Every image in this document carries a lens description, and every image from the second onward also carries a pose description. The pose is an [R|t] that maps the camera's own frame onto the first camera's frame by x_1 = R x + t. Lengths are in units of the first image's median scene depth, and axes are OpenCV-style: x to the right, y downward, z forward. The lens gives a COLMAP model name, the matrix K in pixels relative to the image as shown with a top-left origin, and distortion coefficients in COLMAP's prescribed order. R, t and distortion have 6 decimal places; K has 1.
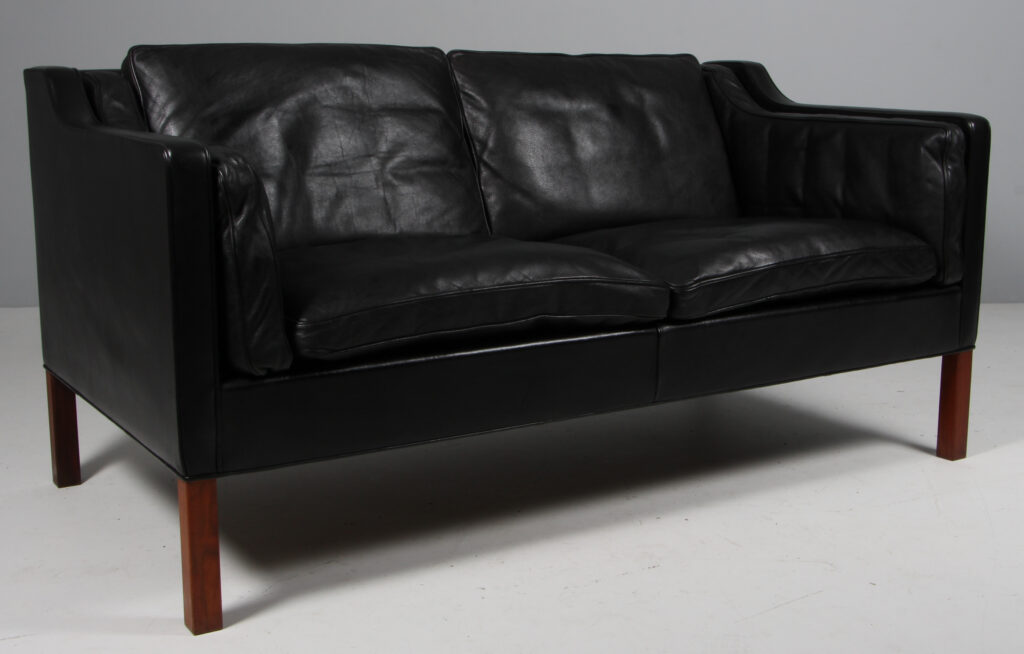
lens RADIAL K [[1192.6, 0, 531.4], [0, 1192.6, 295.6], [0, 0, 1]] dist [-0.062762, 0.000000]
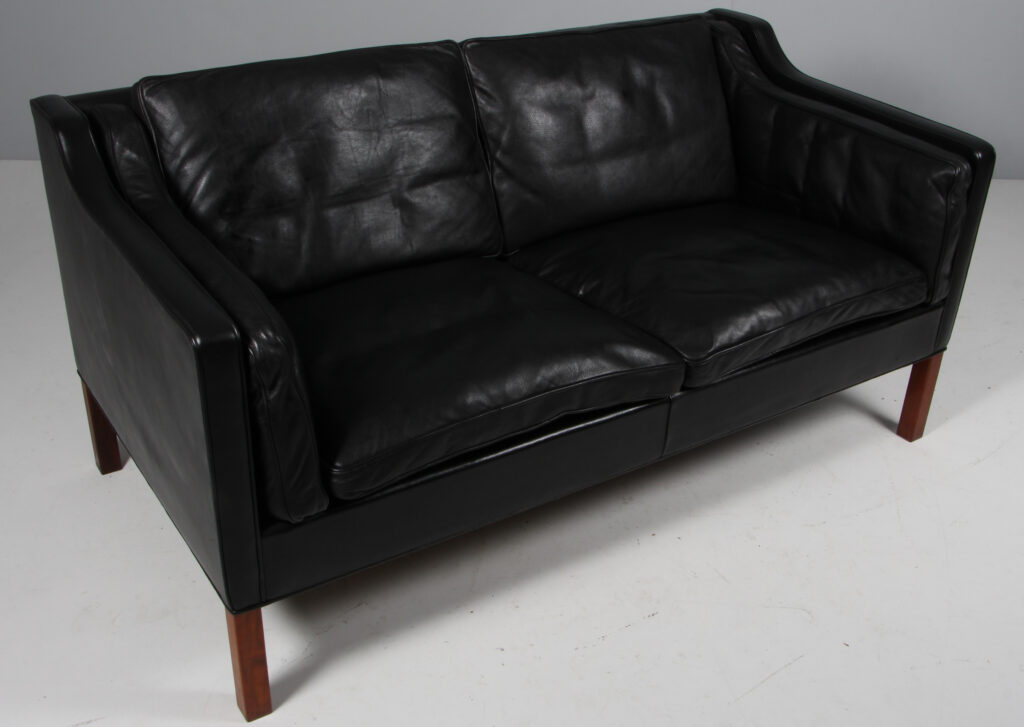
lens RADIAL K [[1033.2, 0, 527.3], [0, 1033.2, 353.5], [0, 0, 1]] dist [-0.102506, 0.000000]
pose [[0.999099, 0.023602, 0.035267, -0.044552], [-0.033199, 0.952364, 0.303152, -0.238875], [-0.026432, -0.304050, 0.952289, 0.132514]]
